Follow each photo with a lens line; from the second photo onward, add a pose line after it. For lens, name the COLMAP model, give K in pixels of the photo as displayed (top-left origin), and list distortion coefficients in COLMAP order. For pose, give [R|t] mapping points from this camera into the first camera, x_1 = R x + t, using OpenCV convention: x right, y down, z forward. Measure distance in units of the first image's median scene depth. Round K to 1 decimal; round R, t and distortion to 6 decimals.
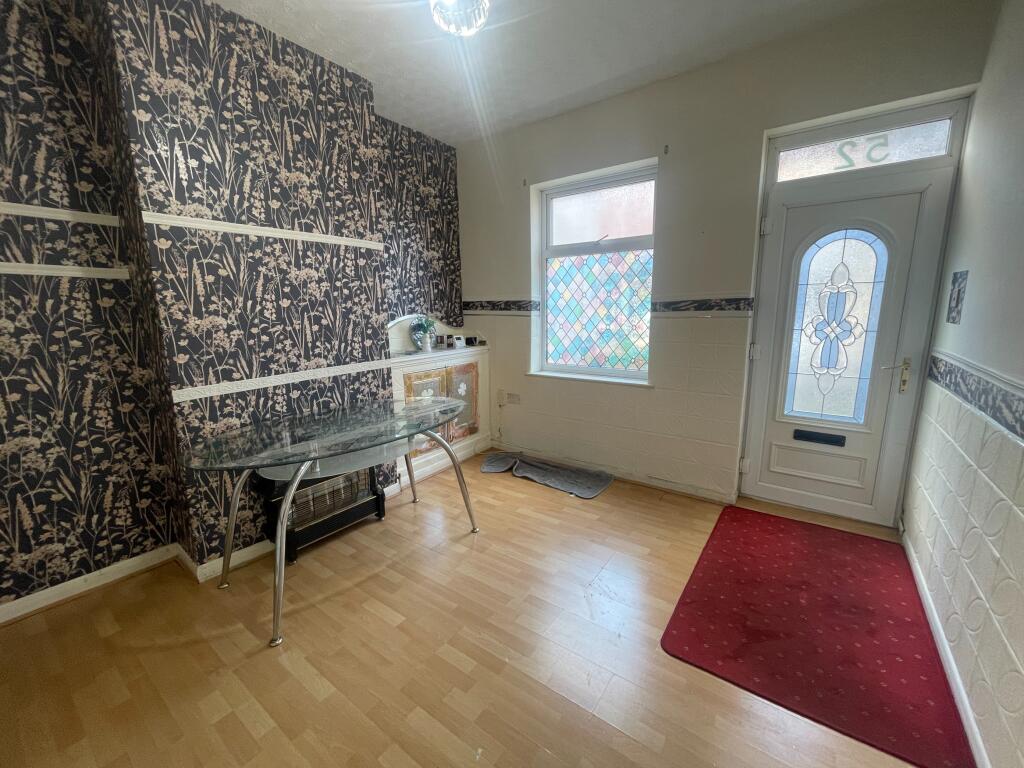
lens RADIAL K [[418.0, 0, 506.8], [0, 418.0, 386.8], [0, 0, 1]] dist [-0.001285, 0.000090]
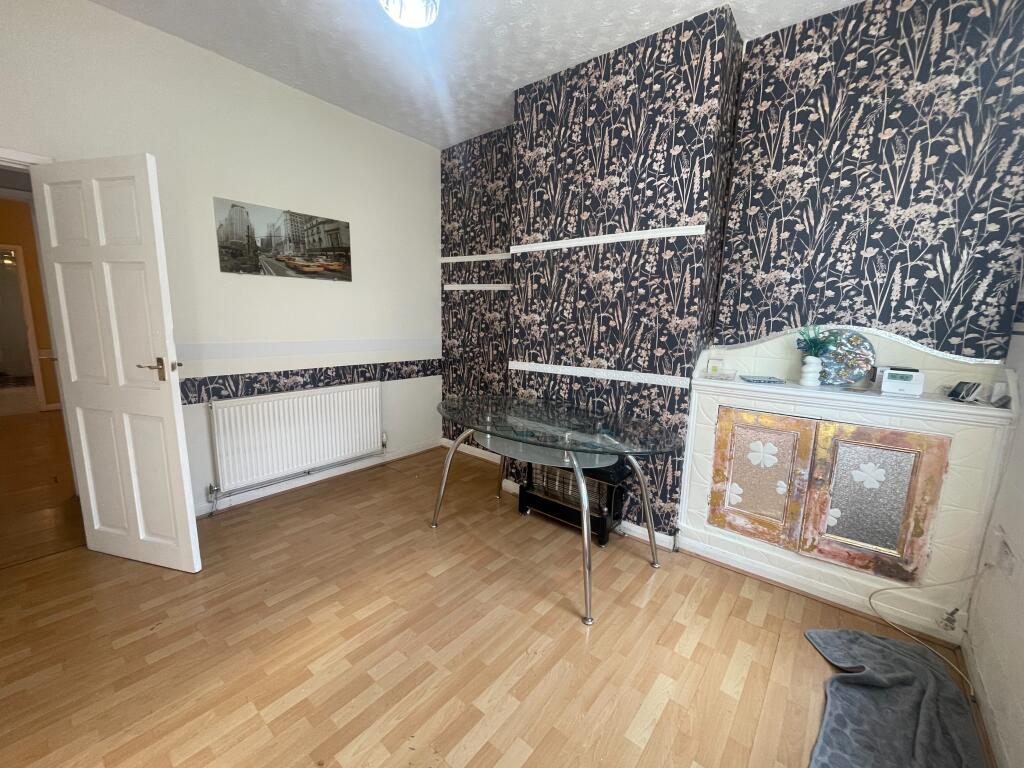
lens RADIAL K [[418.0, 0, 505.0], [0, 418.0, 386.9], [0, 0, 1]] dist [-0.001285, 0.000090]
pose [[-0.058166, 0.182477, -0.981488, 0.576732], [-0.206241, 0.959747, 0.190657, -0.149584], [0.976771, 0.213513, -0.018191, 0.816093]]
